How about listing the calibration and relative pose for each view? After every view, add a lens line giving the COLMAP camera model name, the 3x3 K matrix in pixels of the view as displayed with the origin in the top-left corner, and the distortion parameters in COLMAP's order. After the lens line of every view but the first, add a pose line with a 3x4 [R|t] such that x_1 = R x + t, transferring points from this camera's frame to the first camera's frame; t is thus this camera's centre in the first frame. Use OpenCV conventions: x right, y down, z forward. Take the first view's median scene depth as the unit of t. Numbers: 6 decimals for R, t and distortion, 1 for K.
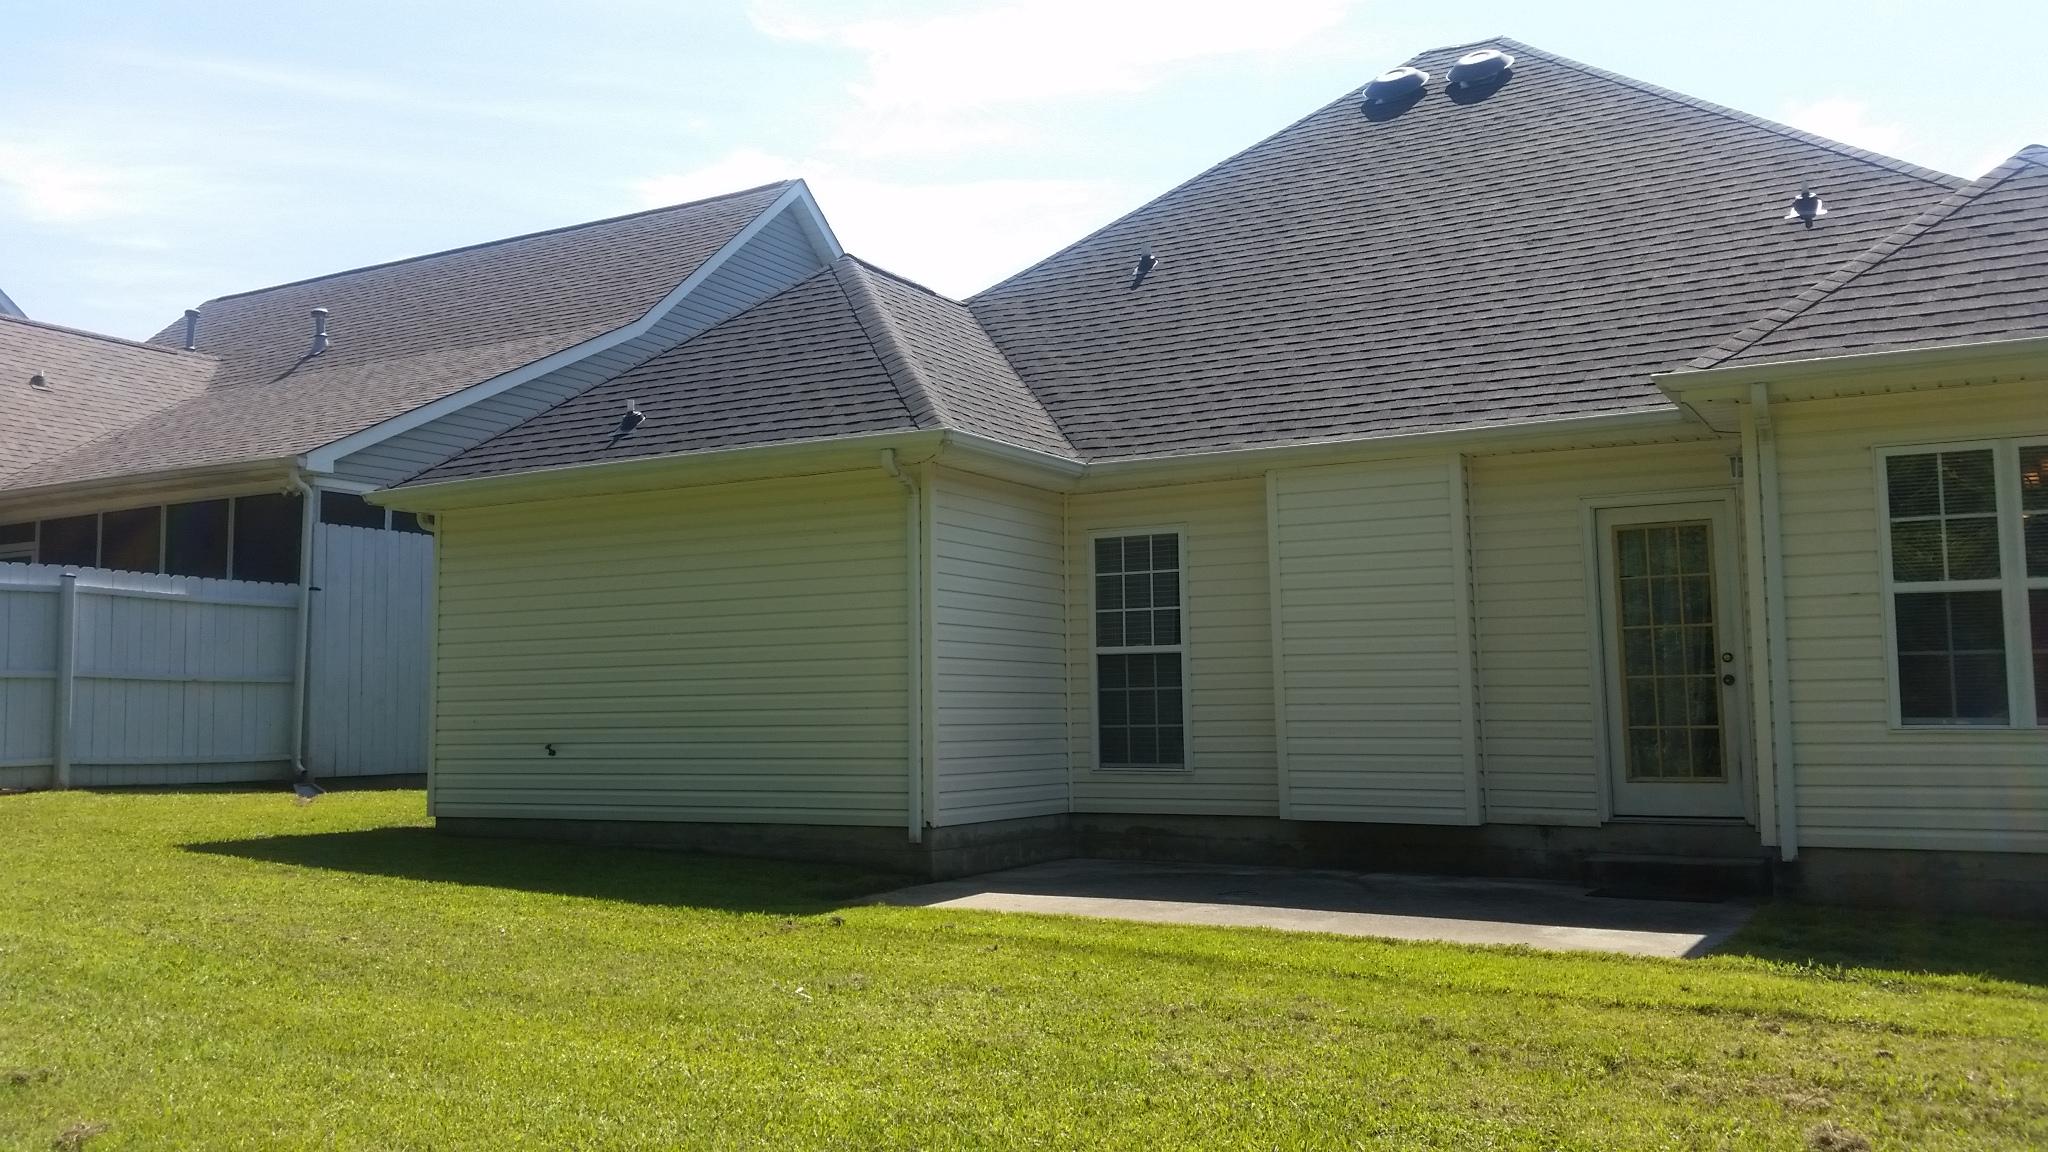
lens RADIAL K [[1737.8, 0, 1012.7], [0, 1737.8, 507.3], [0, 0, 1]] dist [0.111326, -0.237624]
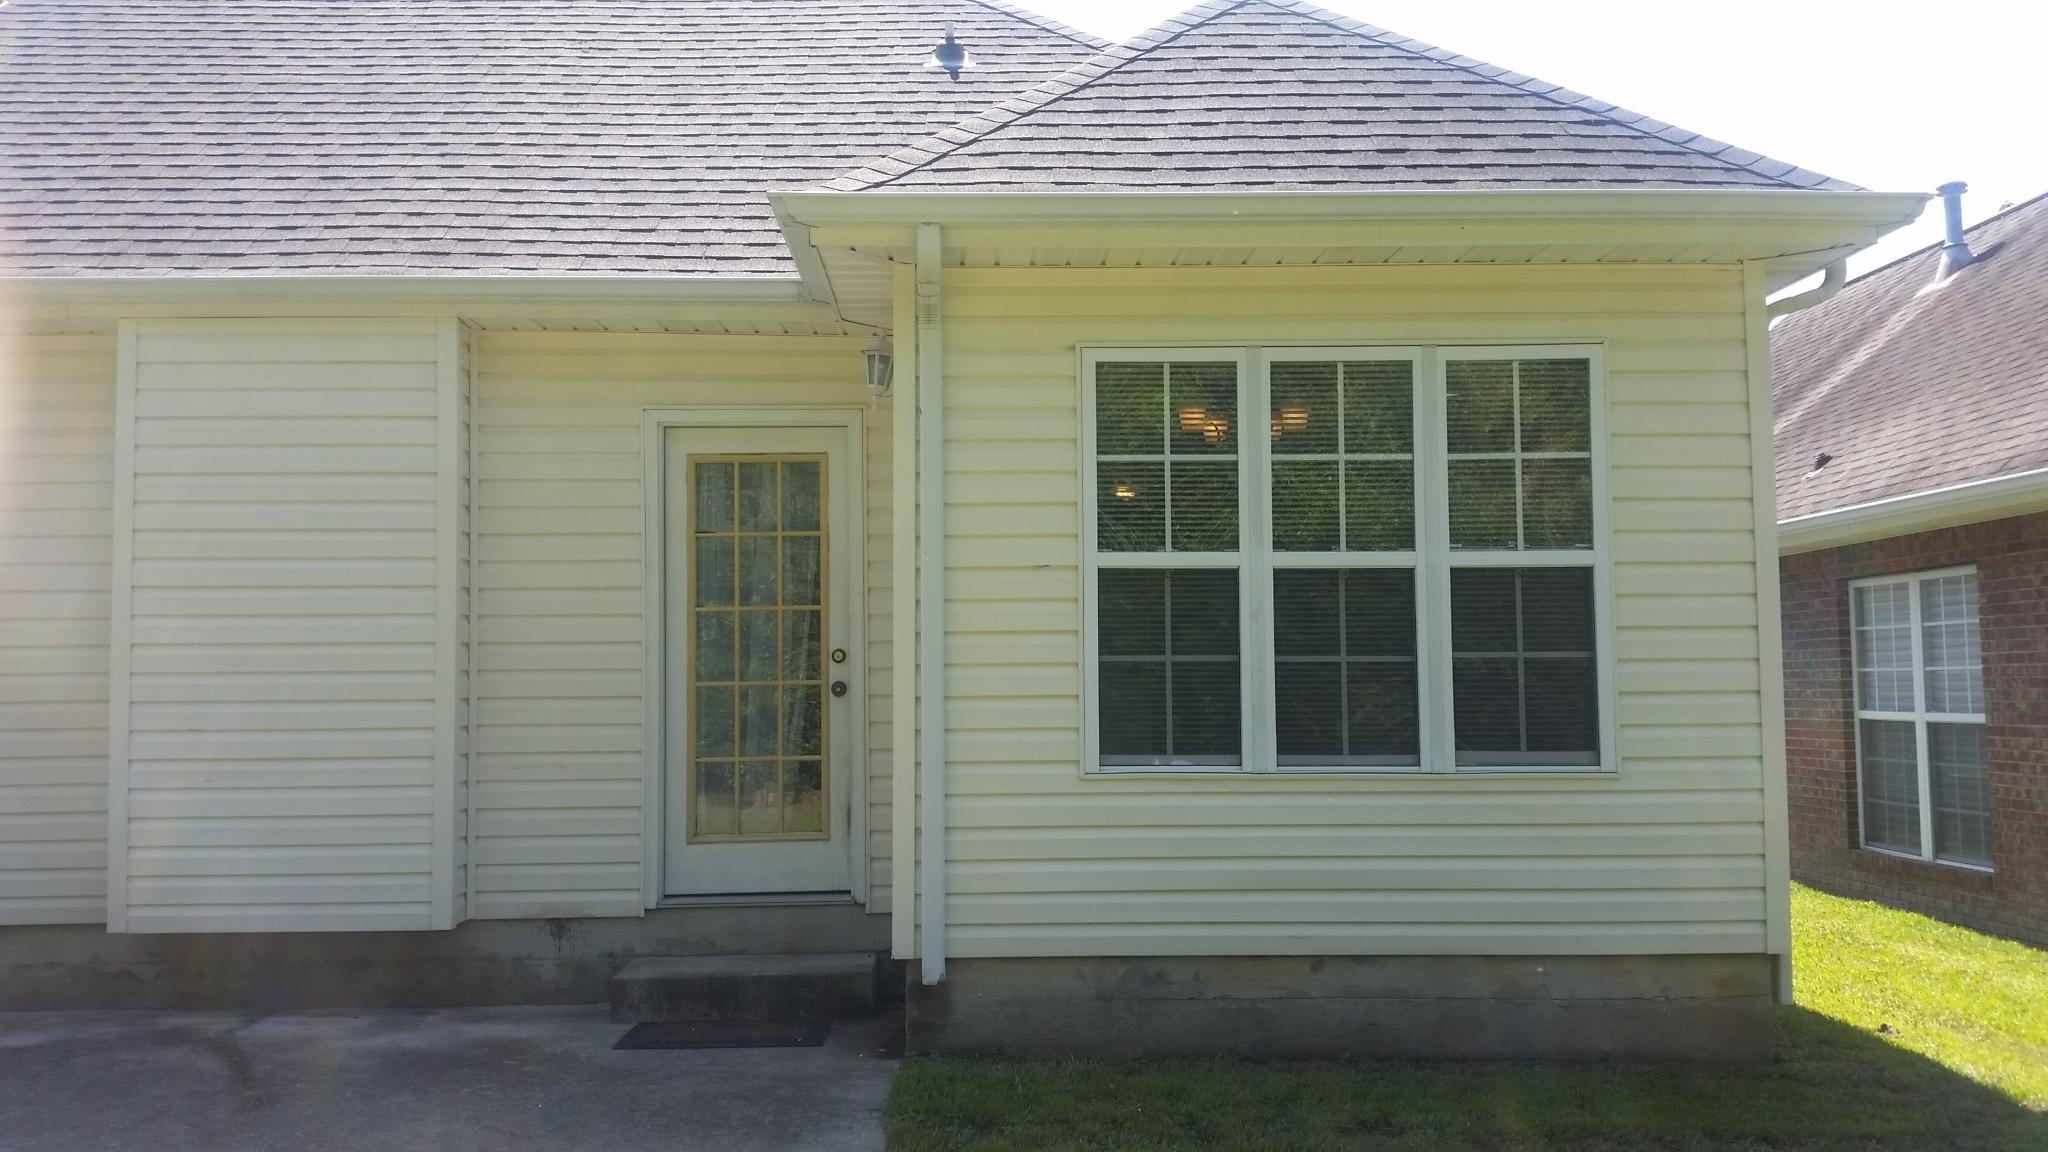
lens RADIAL K [[1737.8, 0, 992.3], [0, 1737.8, 549.7], [0, 0, 1]] dist [0.111326, -0.237624]
pose [[0.864269, 0.040284, 0.501415, 0.128600], [-0.058892, 0.998037, 0.021326, 0.028675], [-0.499572, -0.047960, 0.864944, 0.423586]]
